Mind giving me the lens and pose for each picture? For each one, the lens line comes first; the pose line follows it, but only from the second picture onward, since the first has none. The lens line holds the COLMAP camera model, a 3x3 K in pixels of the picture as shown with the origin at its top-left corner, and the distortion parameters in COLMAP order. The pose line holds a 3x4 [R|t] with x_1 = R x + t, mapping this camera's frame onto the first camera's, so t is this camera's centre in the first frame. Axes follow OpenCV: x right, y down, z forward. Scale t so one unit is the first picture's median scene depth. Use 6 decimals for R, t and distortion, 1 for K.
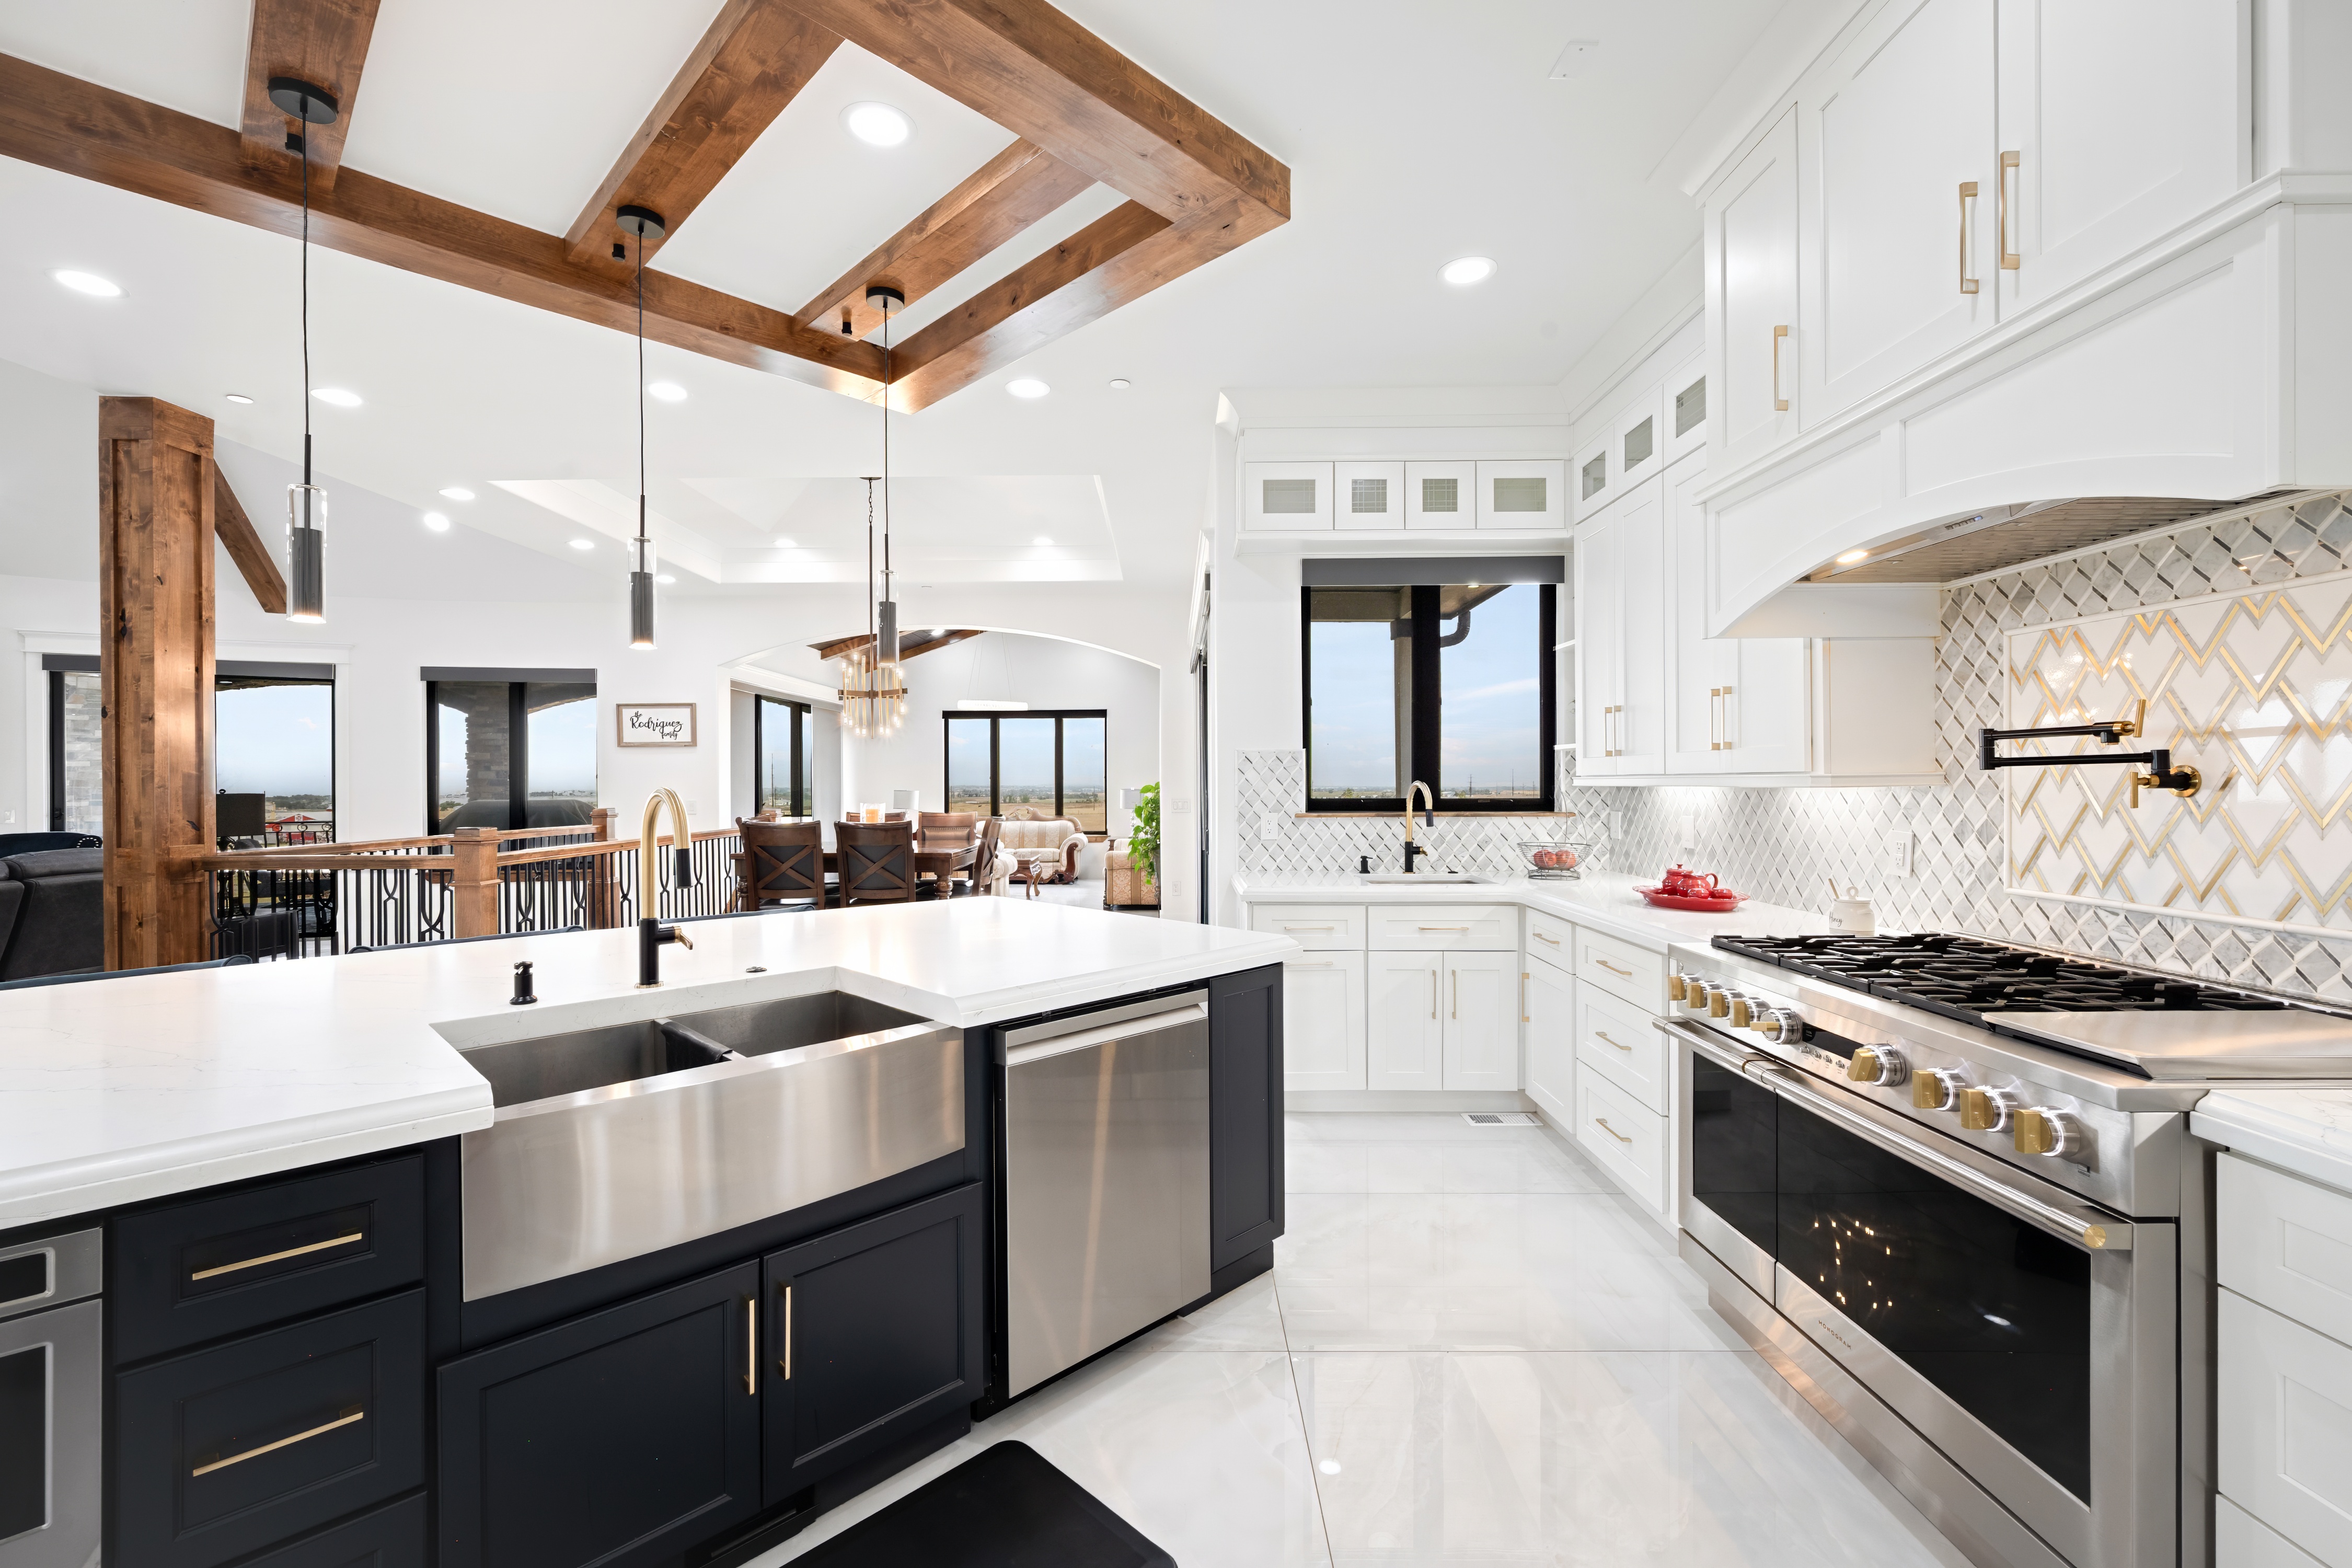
lens RADIAL K [[991.9, 0, 1177.5], [0, 991.9, 785.2], [0, 0, 1]] dist [-0.000159, -0.000023]
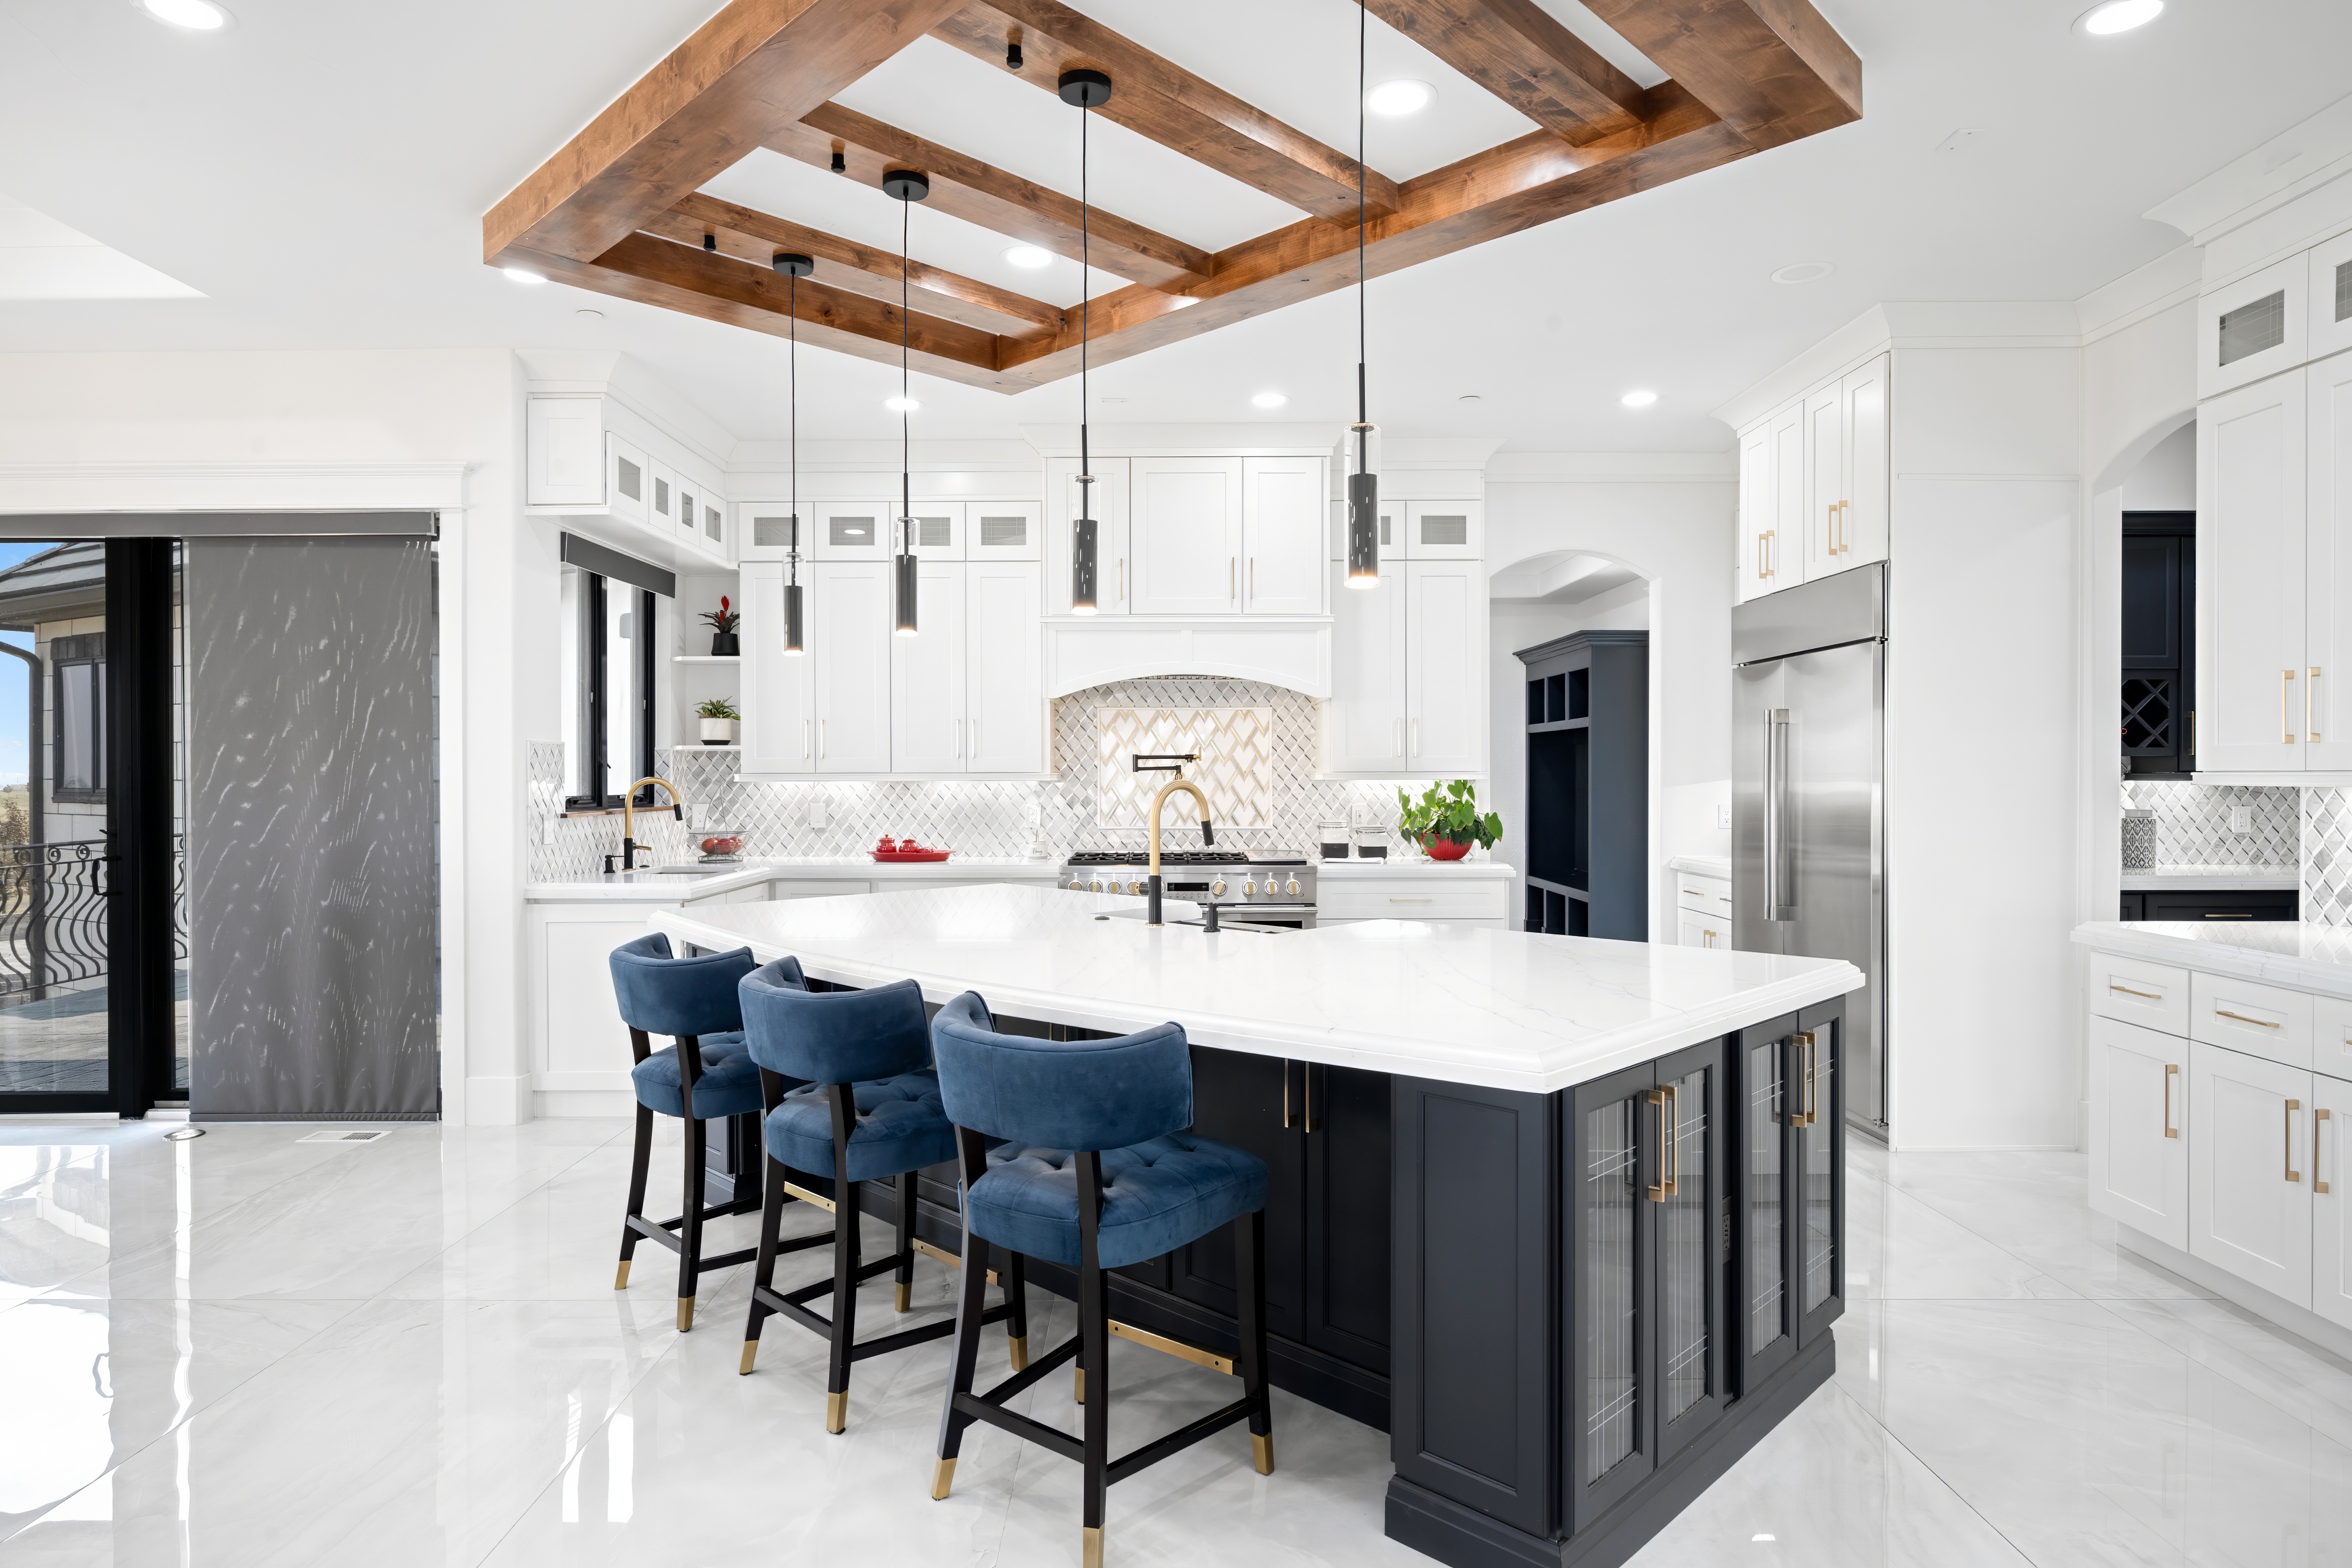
lens RADIAL K [[1318.1, 0, 1191.5], [0, 1318.1, 785.2], [0, 0, 1]] dist [-0.006079, 0.000224]
pose [[-0.013723, -0.005961, 0.999888, -2.202054], [0.004452, 0.999972, 0.006022, -0.002827], [-0.999896, 0.004534, -0.013696, 0.907700]]
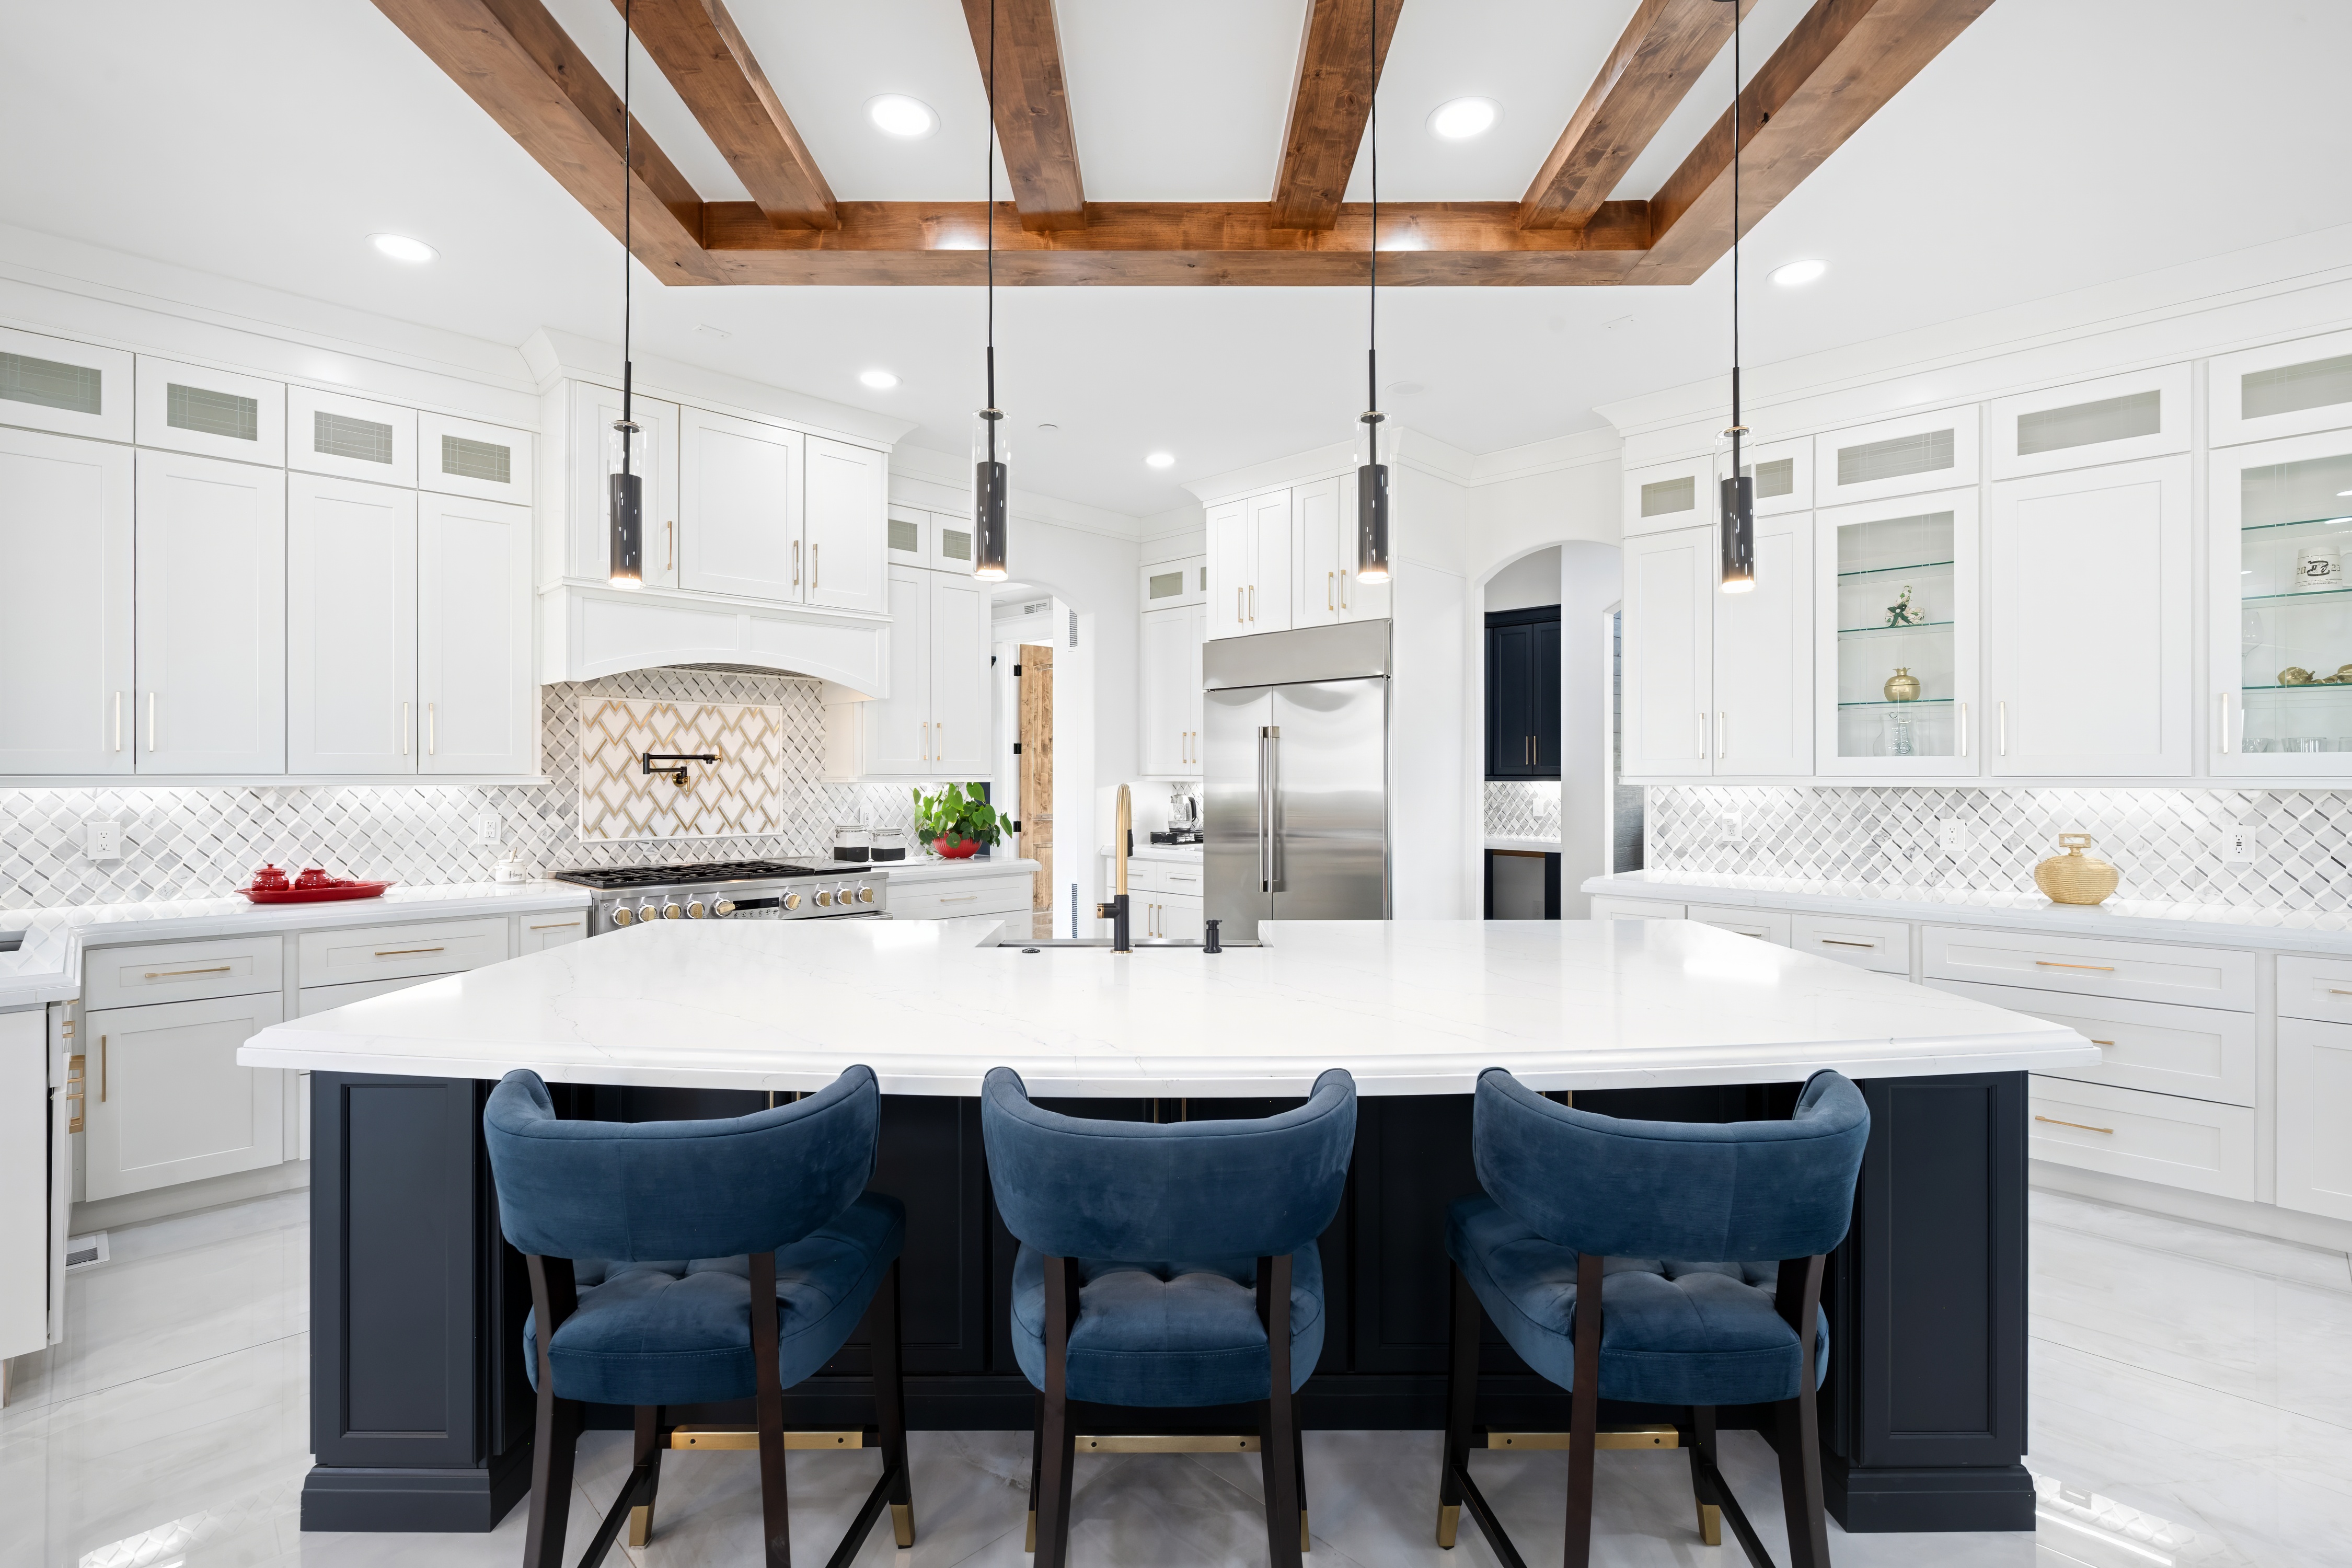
lens RADIAL K [[1062.8, 0, 1168.9], [0, 1062.8, 769.8], [0, 0, 1]] dist [-0.002046, 0.000315]
pose [[-0.704232, 0.006990, 0.709935, -1.373955], [0.004154, 0.999975, -0.005725, -0.007867], [-0.709958, -0.001083, -0.704244, 1.728775]]
